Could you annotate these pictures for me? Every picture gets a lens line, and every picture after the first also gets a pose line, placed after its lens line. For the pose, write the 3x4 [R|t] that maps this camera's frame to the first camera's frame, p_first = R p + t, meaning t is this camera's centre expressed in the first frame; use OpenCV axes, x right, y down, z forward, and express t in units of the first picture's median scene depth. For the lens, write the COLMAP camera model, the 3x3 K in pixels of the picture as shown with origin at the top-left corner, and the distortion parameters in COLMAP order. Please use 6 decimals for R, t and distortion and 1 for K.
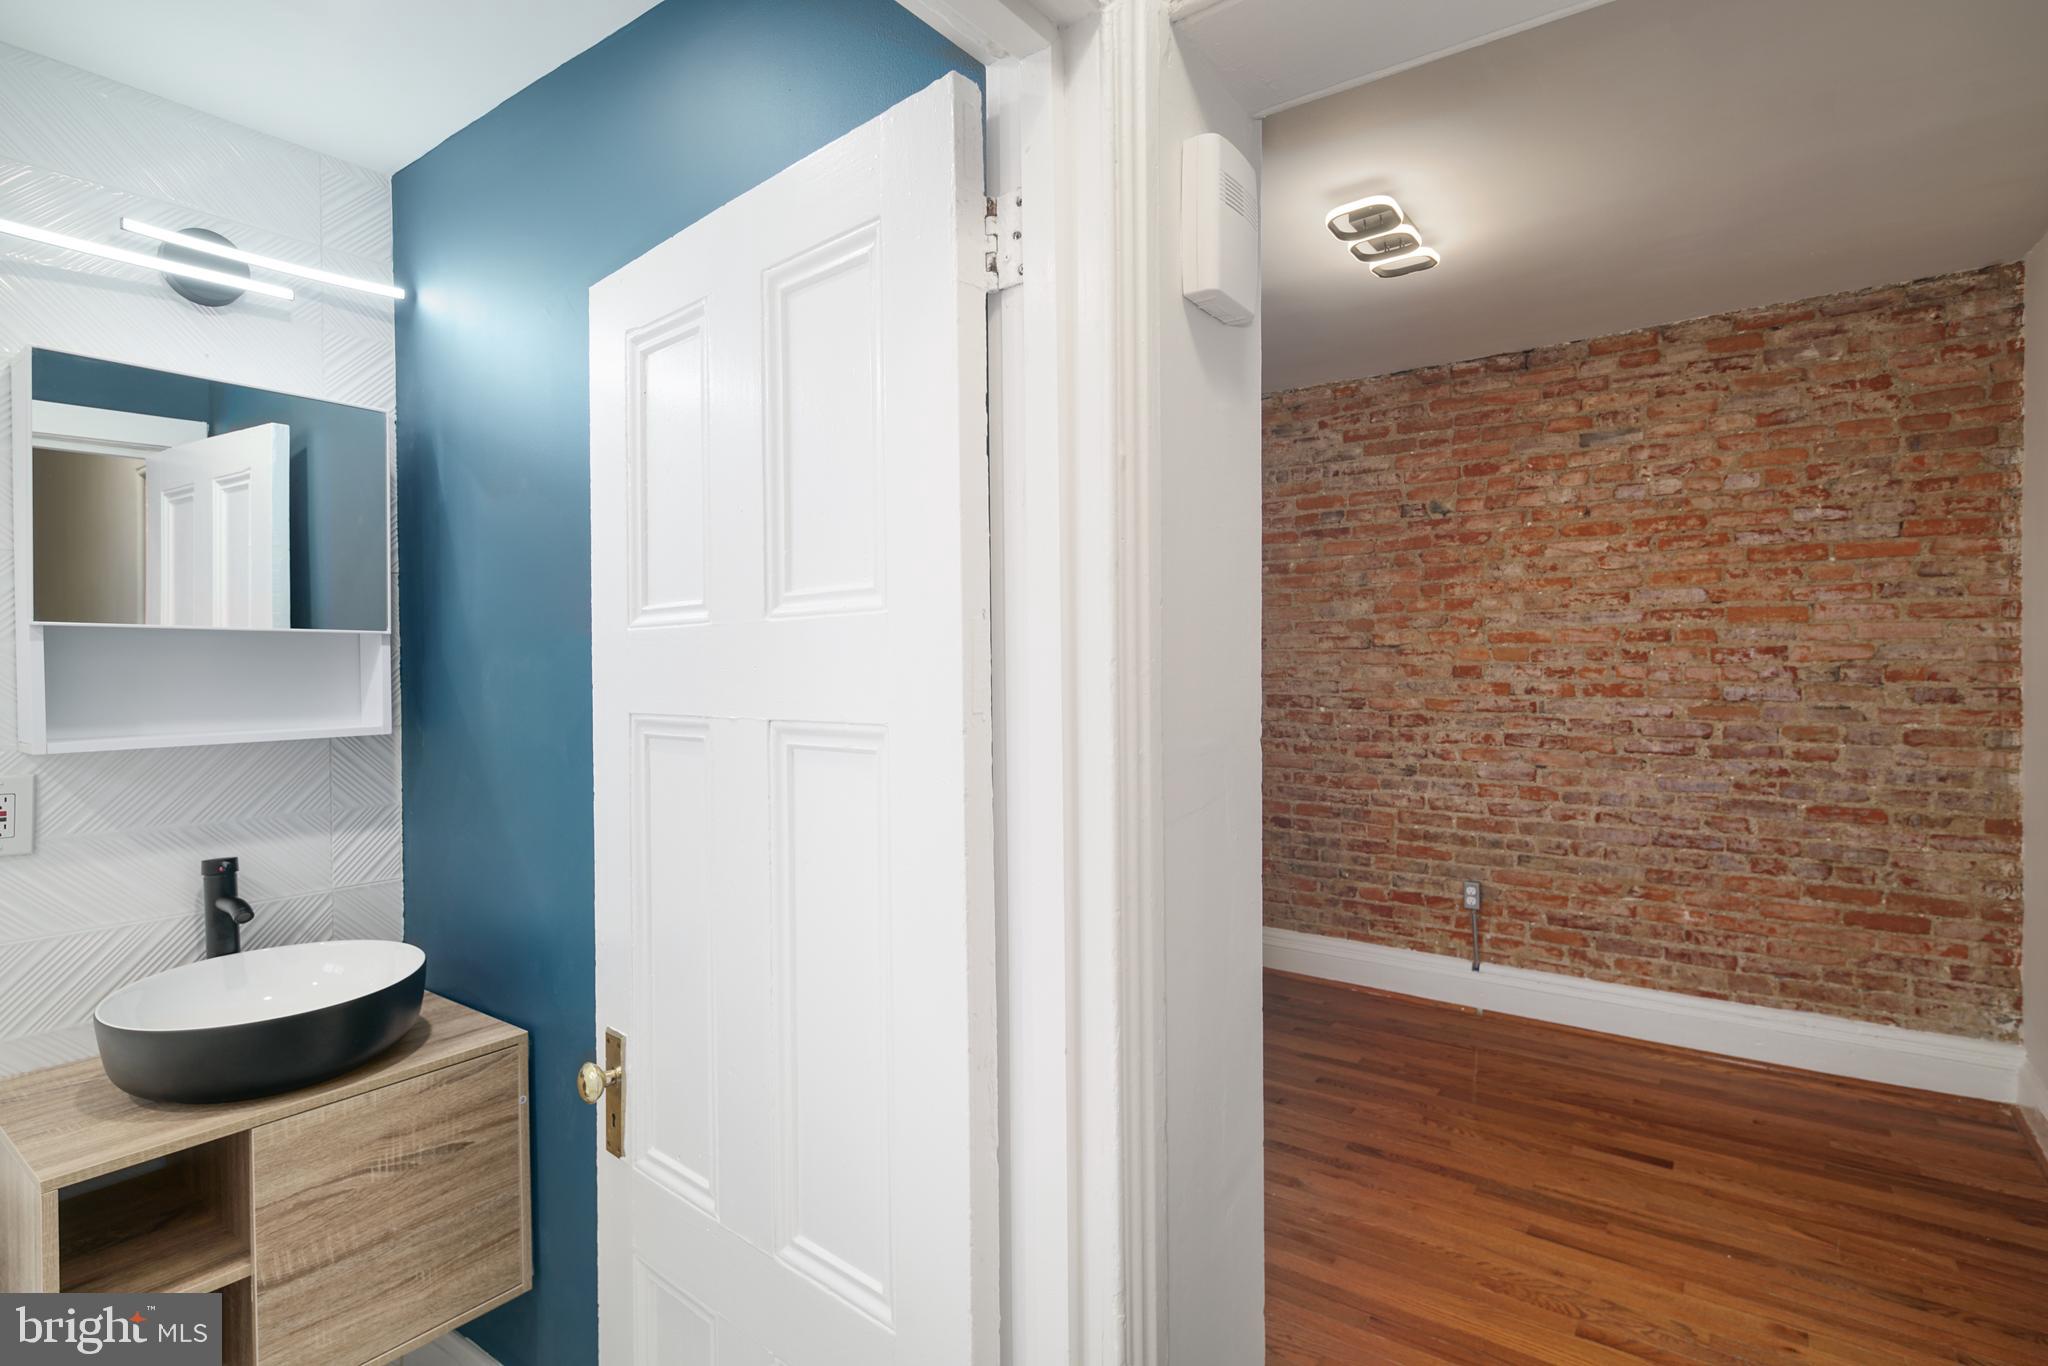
lens RADIAL K [[1009.9, 0, 1021.3], [0, 1009.9, 655.9], [0, 0, 1]] dist [0.001151, -0.000317]
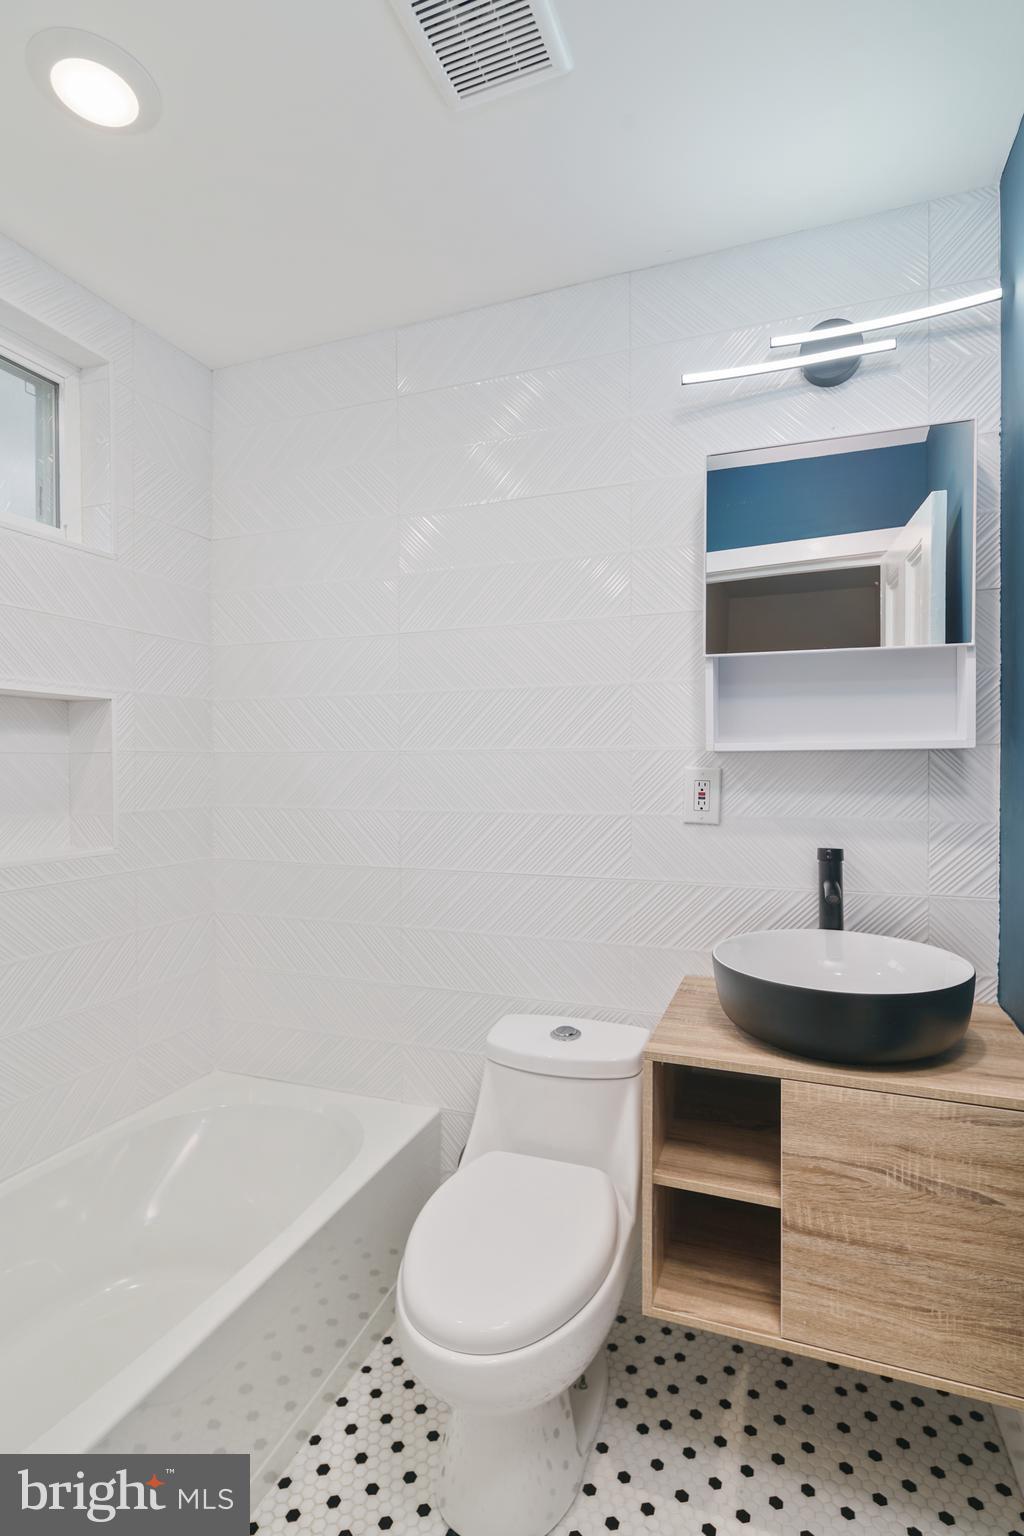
lens RADIAL K [[769.5, 0, 492.9], [0, 769.5, 770.1], [0, 0, 1]] dist [-0.000083, -0.001366]
pose [[0.265616, 0.020769, -0.963855, -0.033654], [0.005211, 0.999722, 0.022978, 0.095582], [0.964065, -0.011126, 0.265434, 0.420941]]
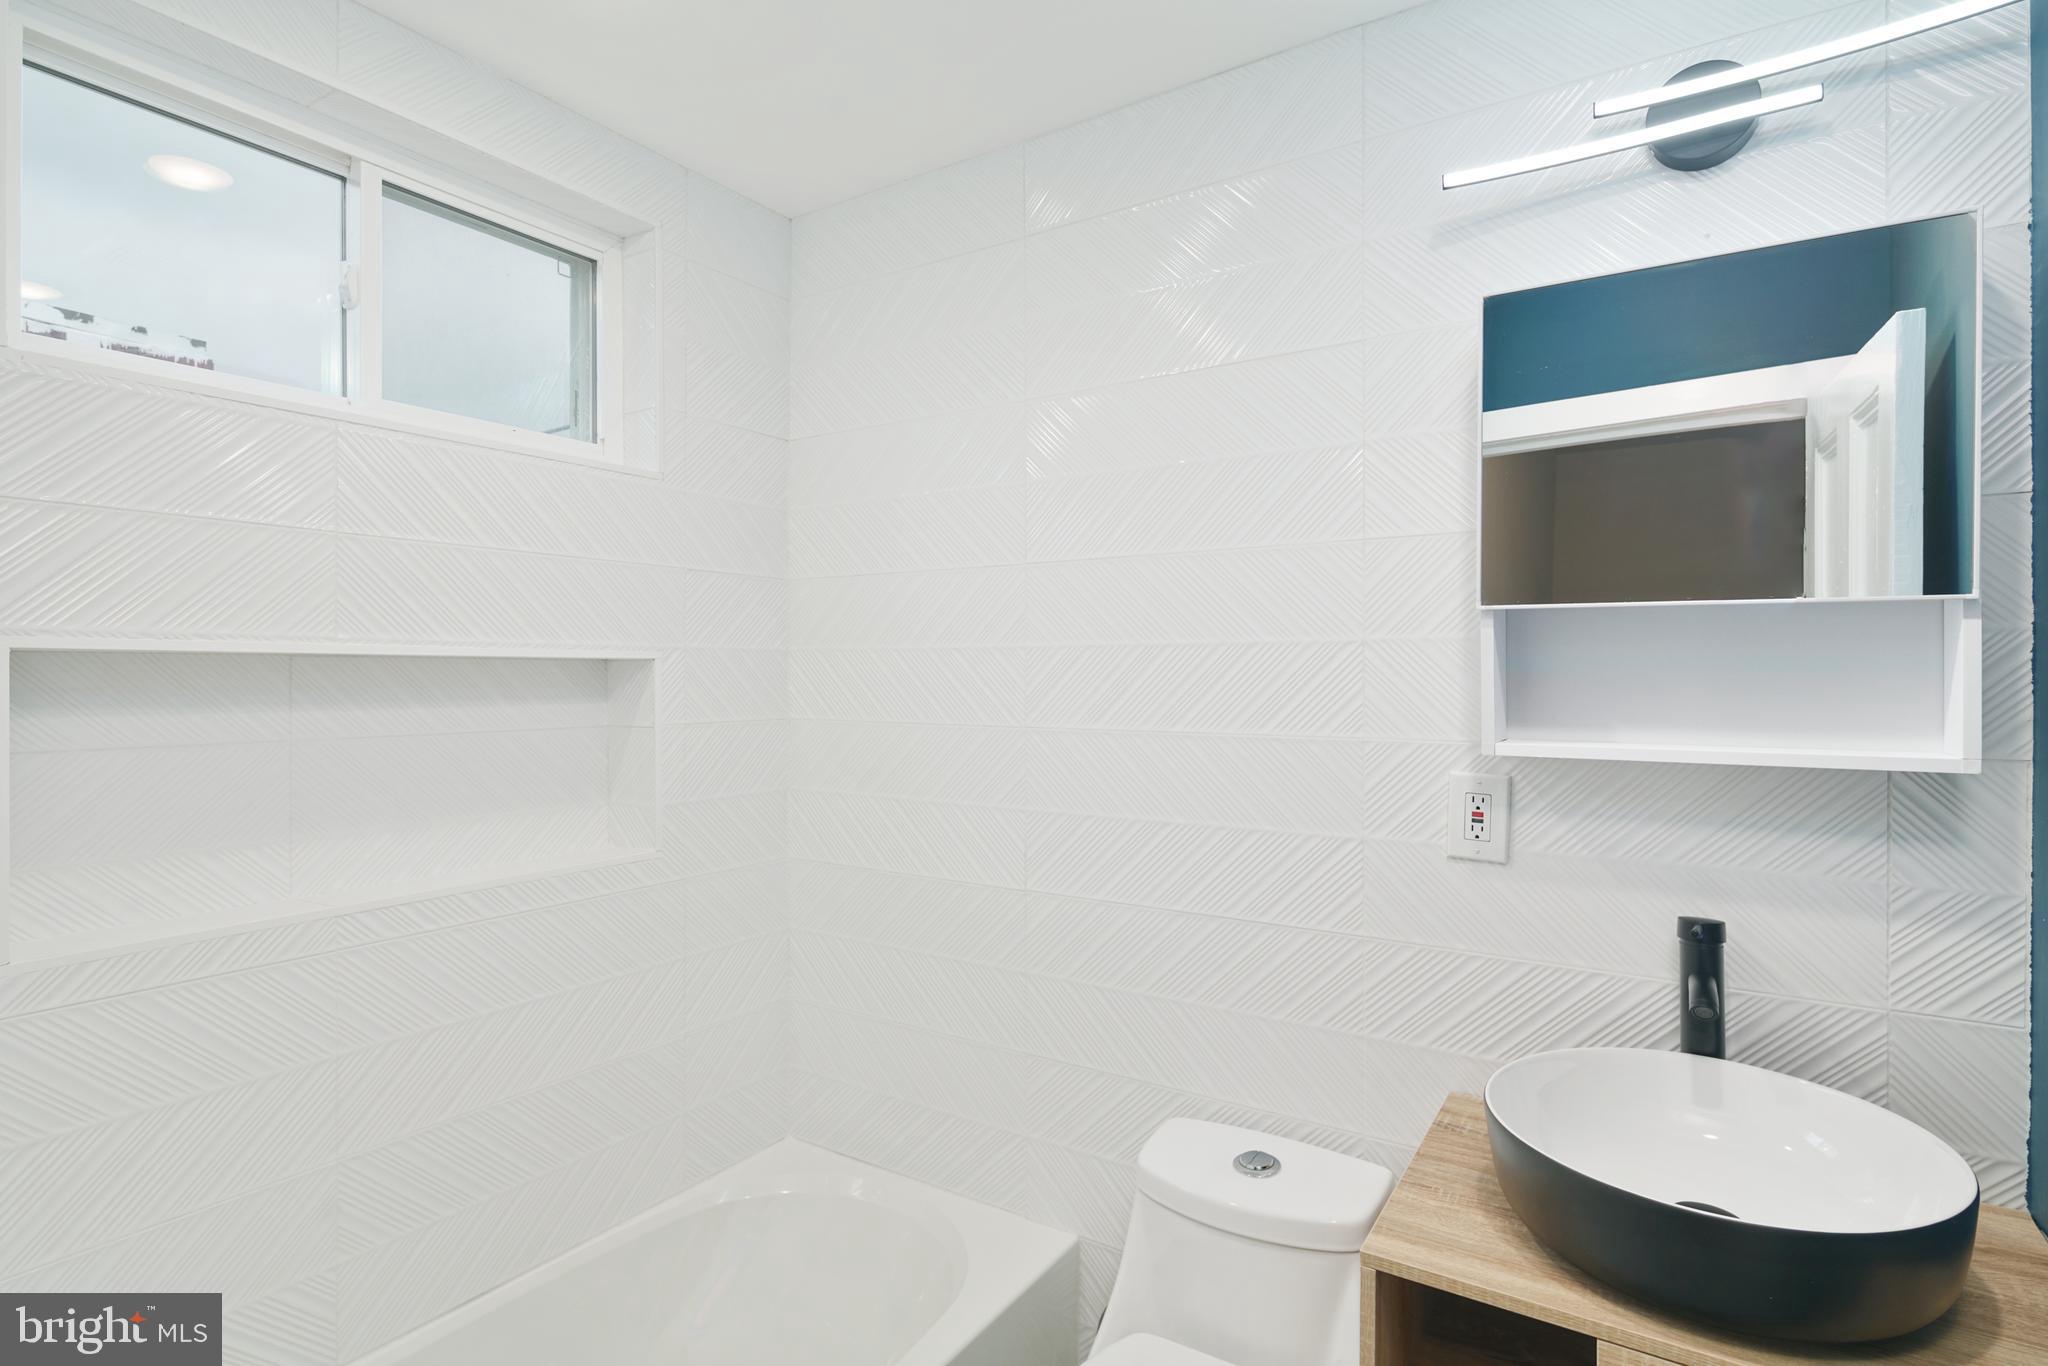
lens RADIAL K [[1016.8, 0, 981.6], [0, 1016.8, 669.8], [0, 0, 1]] dist [0.002297, -0.004008]
pose [[0.047391, 0.009381, -0.998832, -0.101695], [0.000379, 0.999956, 0.009410, 0.014828], [0.998876, -0.000824, 0.047386, 0.499945]]
